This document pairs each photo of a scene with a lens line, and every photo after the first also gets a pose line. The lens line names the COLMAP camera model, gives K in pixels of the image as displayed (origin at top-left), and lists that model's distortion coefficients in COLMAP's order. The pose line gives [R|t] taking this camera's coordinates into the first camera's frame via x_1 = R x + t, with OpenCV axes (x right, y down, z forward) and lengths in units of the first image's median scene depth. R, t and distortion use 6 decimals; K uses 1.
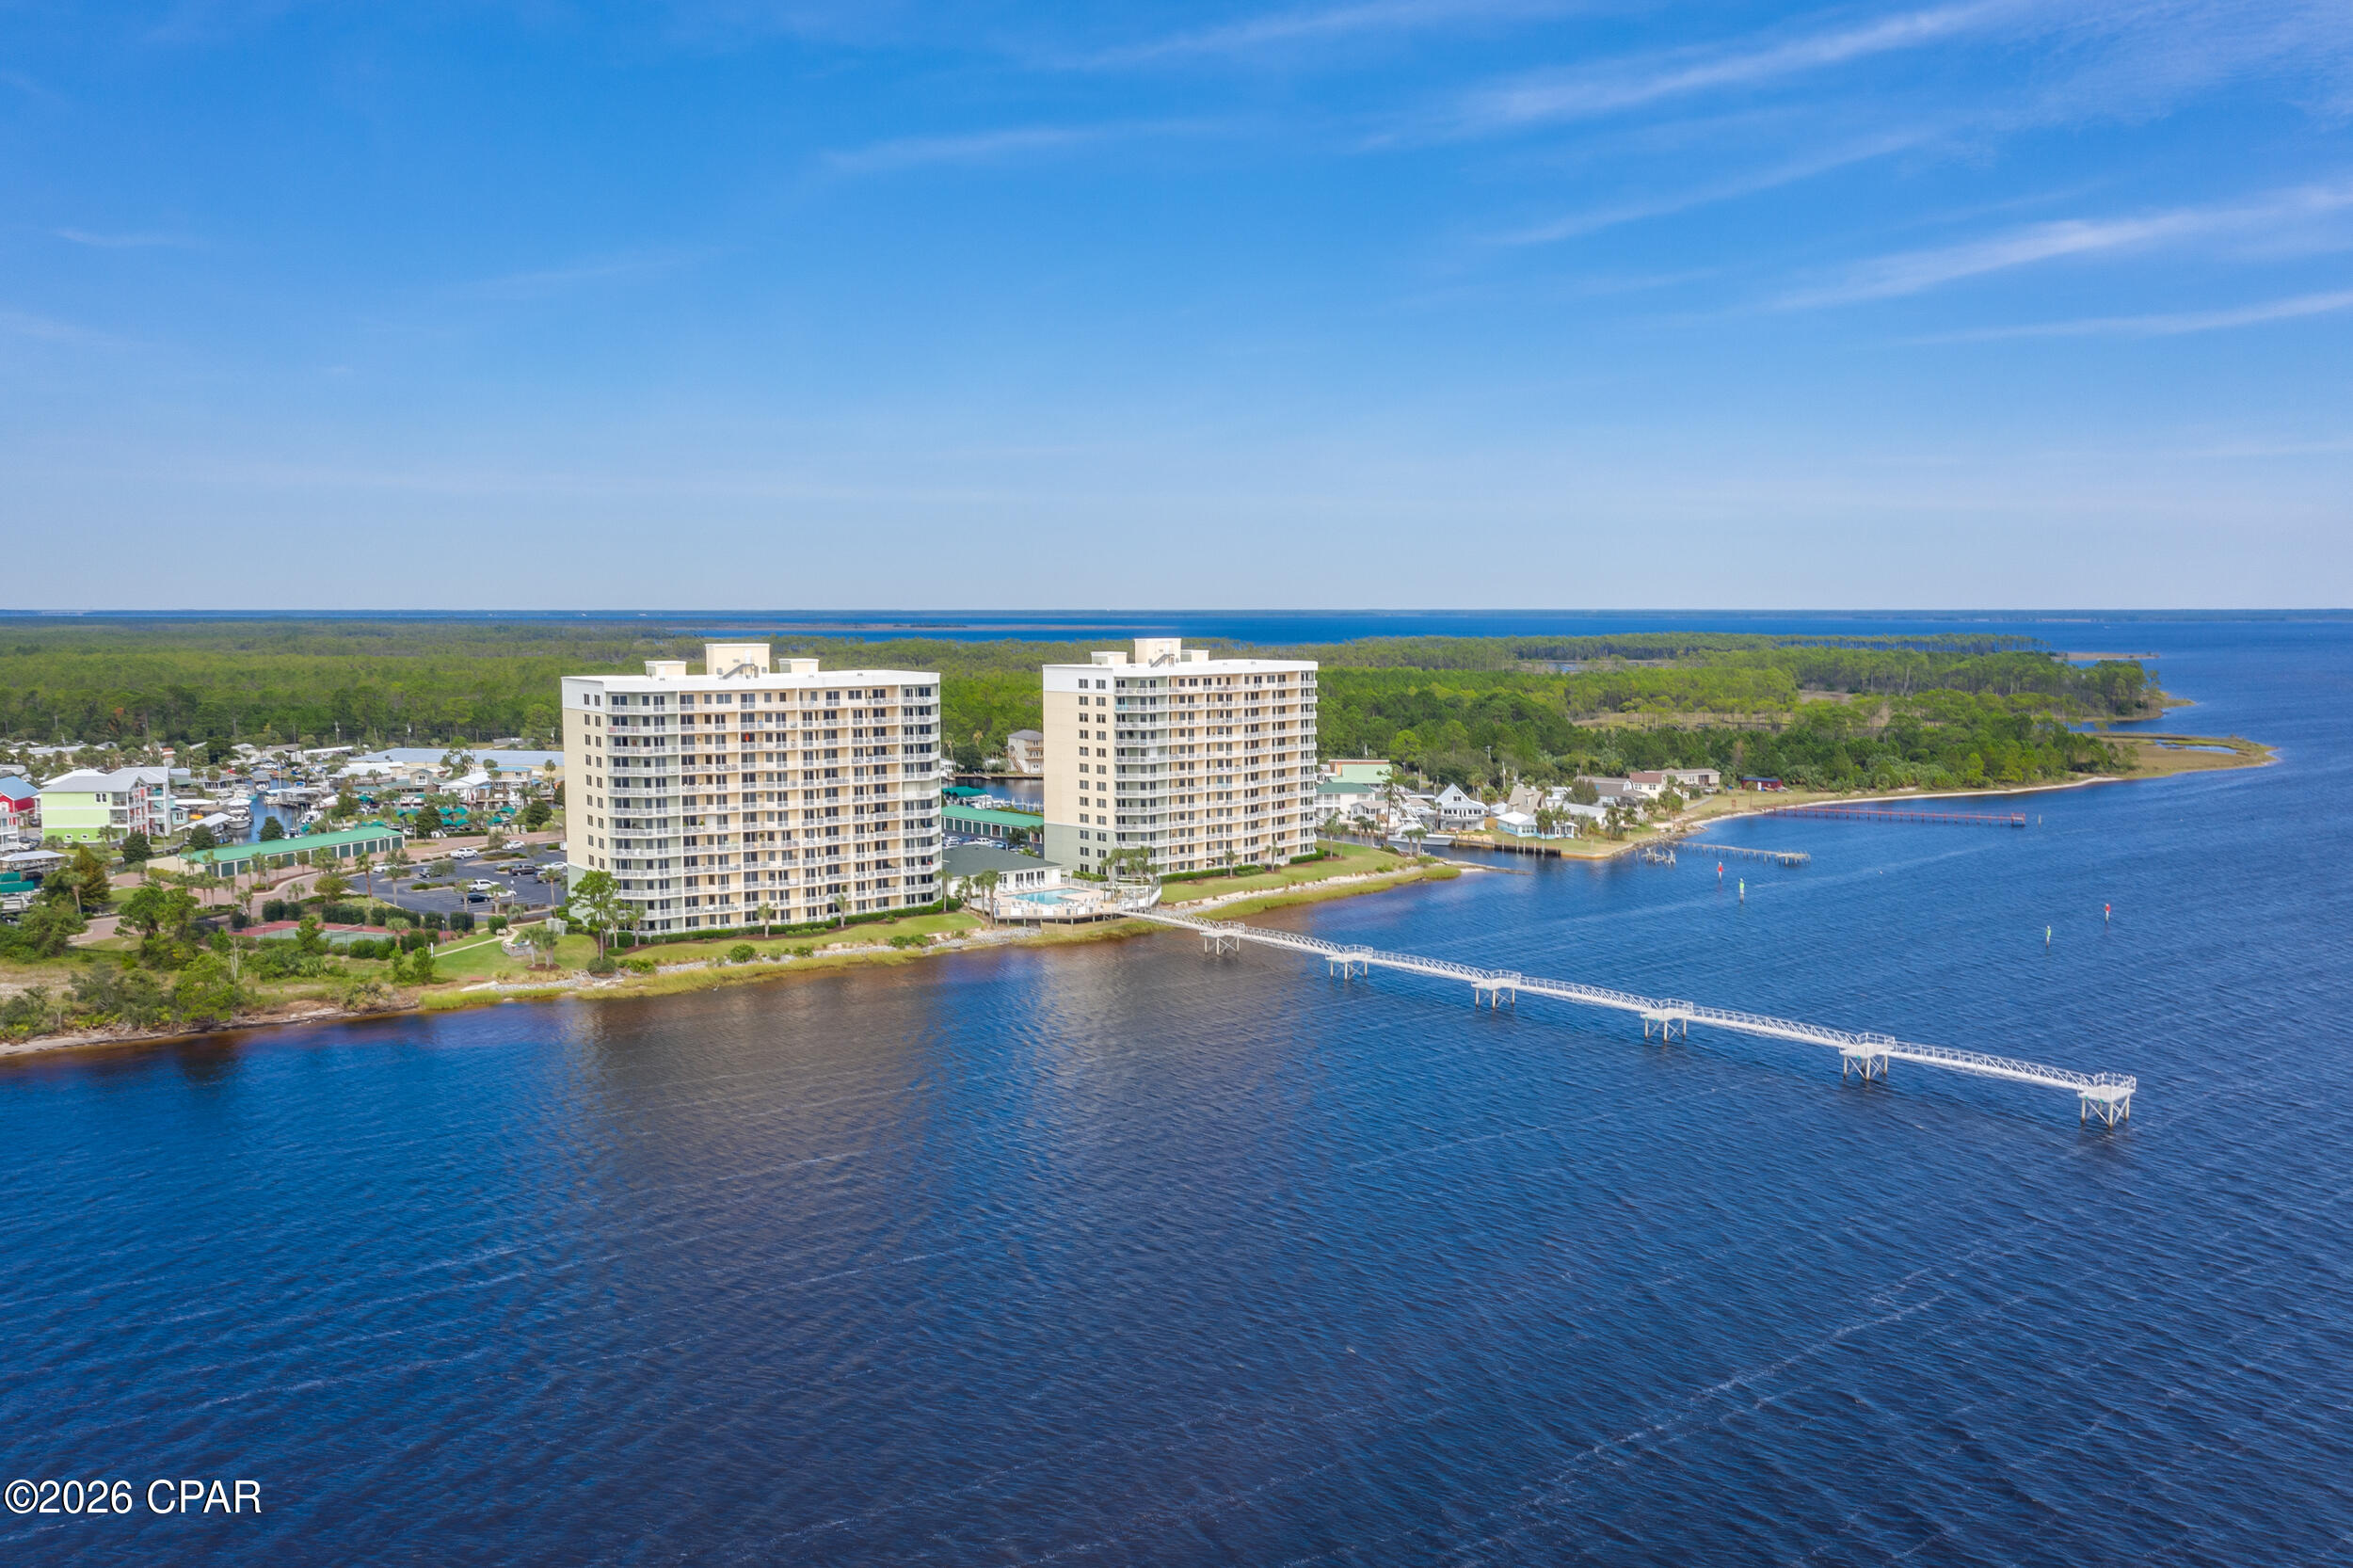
lens RADIAL K [[2038.5, 0, 1183.1], [0, 2038.5, 784.3], [0, 0, 1]] dist [-0.013740, 0.007638]
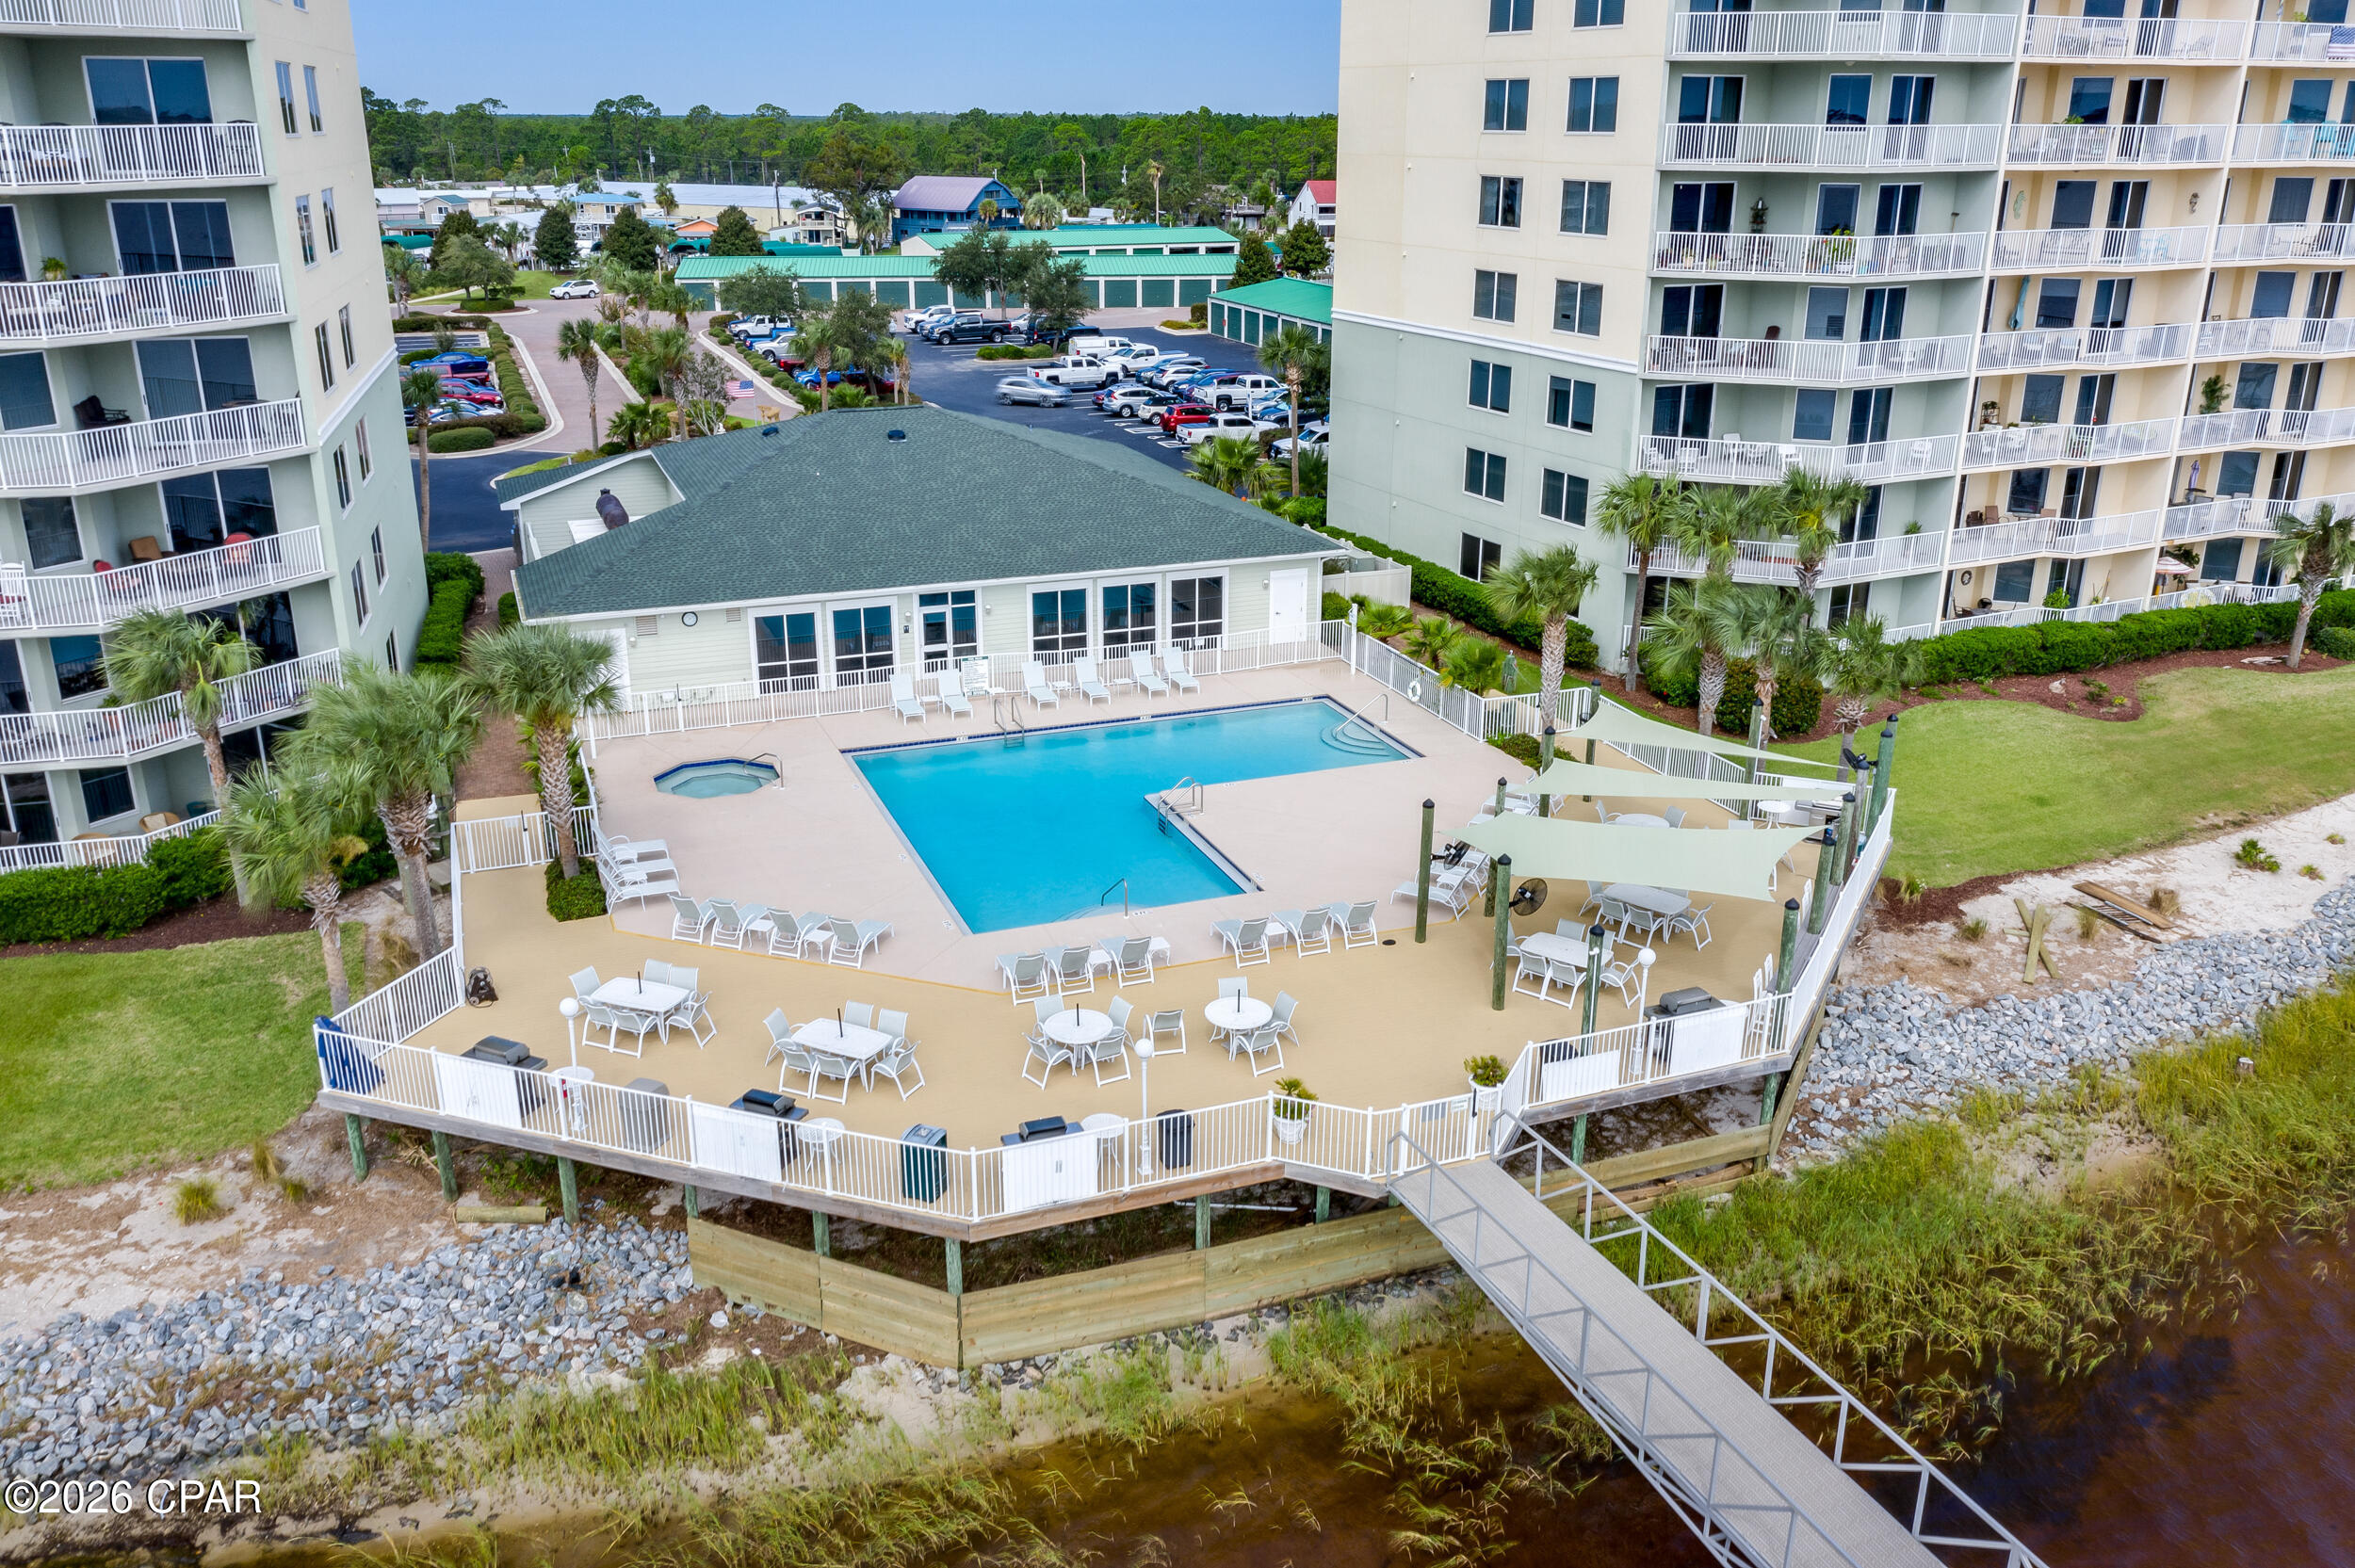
lens RADIAL K [[2040.0, 0, 1181.6], [0, 2040.0, 802.2], [0, 0, 1]] dist [-0.013740, 0.007638]
pose [[0.942351, 0.119533, -0.312548, -0.011926], [-0.034900, 0.964037, 0.263468, 0.013480], [0.332801, -0.237372, 0.912632, 0.813288]]
